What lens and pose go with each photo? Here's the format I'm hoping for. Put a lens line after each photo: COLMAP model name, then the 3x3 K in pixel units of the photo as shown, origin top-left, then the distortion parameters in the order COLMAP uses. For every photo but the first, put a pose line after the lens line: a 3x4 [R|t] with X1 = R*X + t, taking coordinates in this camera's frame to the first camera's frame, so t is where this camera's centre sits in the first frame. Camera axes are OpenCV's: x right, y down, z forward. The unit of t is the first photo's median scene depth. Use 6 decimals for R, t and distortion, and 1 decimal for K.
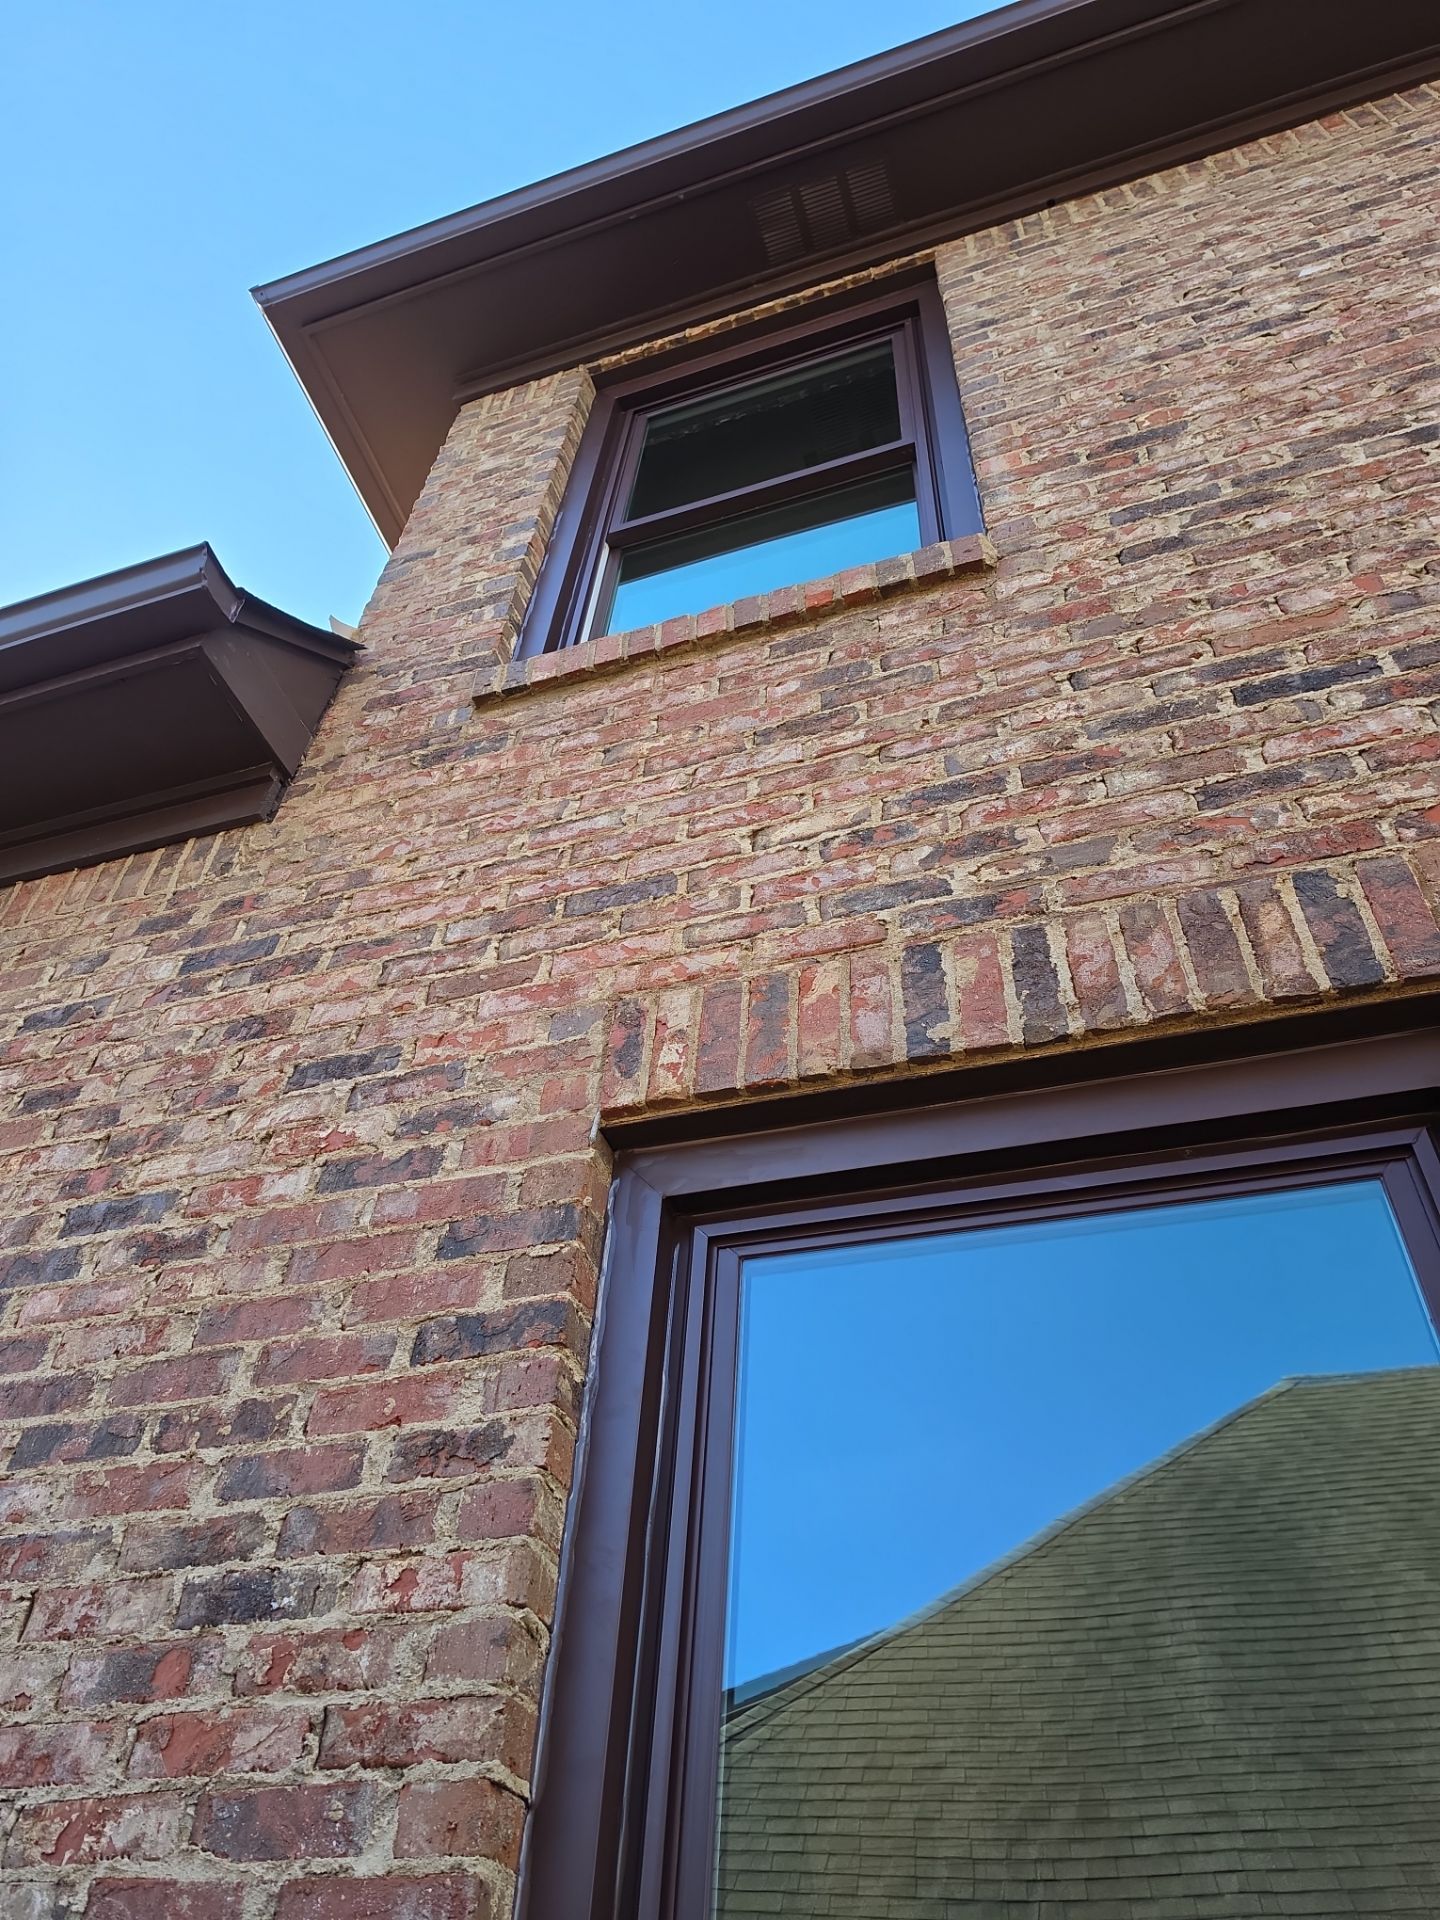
lens RADIAL K [[1327.0, 0, 678.3], [0, 1327.0, 960.4], [0, 0, 1]] dist [0.000820, 0.000840]
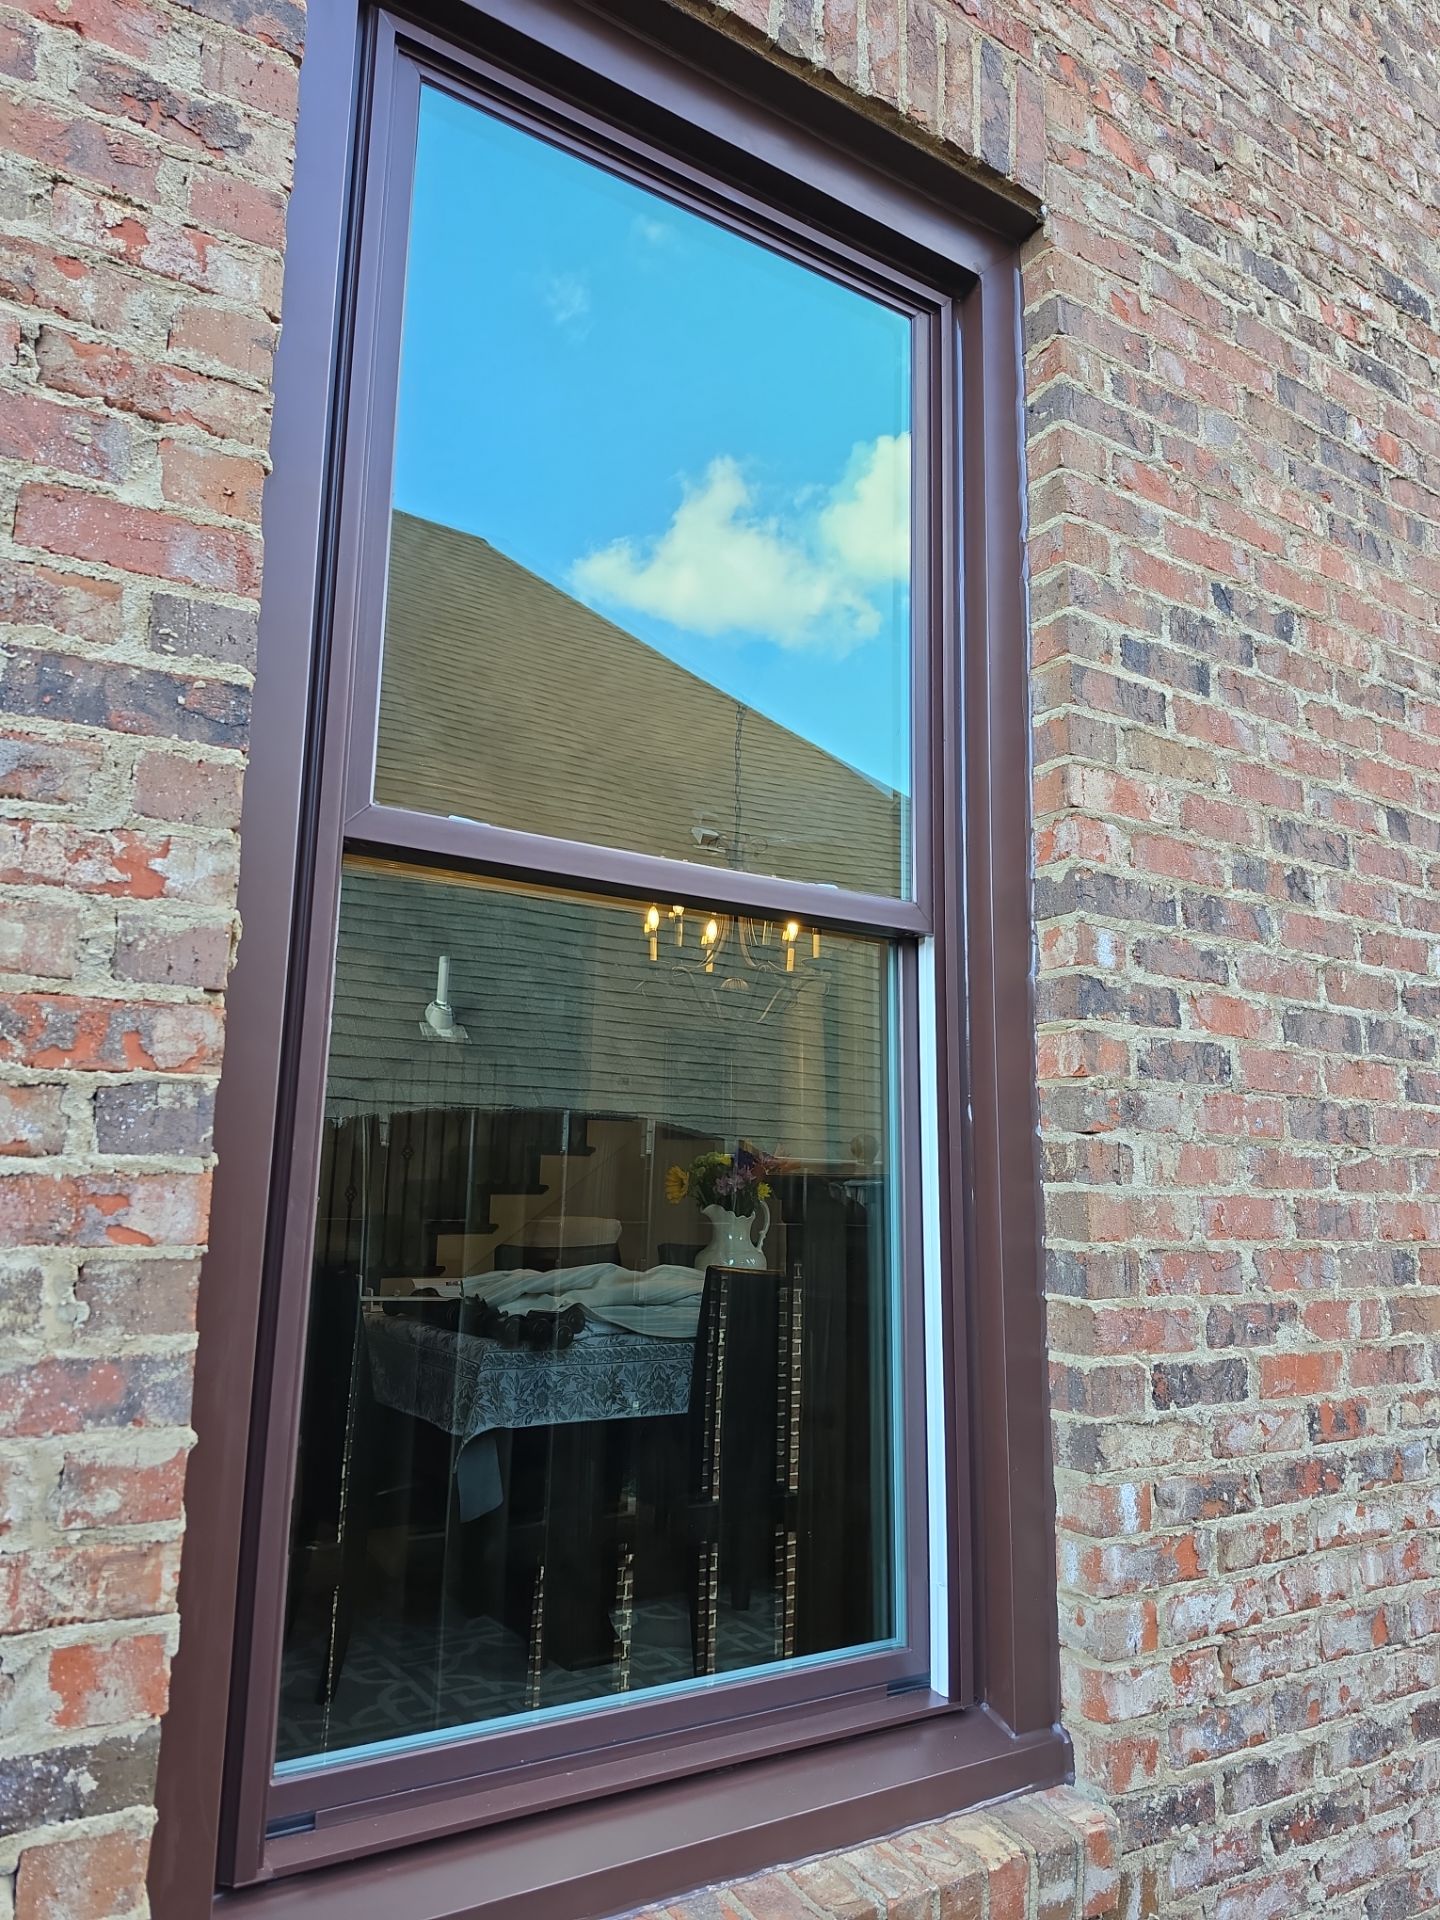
lens RADIAL K [[1327.0, 0, 678.3], [0, 1327.0, 960.4], [0, 0, 1]] dist [0.000820, 0.000840]
pose [[0.618064, 0.087970, 0.781190, -0.617660], [-0.536669, 0.773350, 0.337515, 0.355704], [-0.574442, -0.627846, 0.525191, 0.056864]]
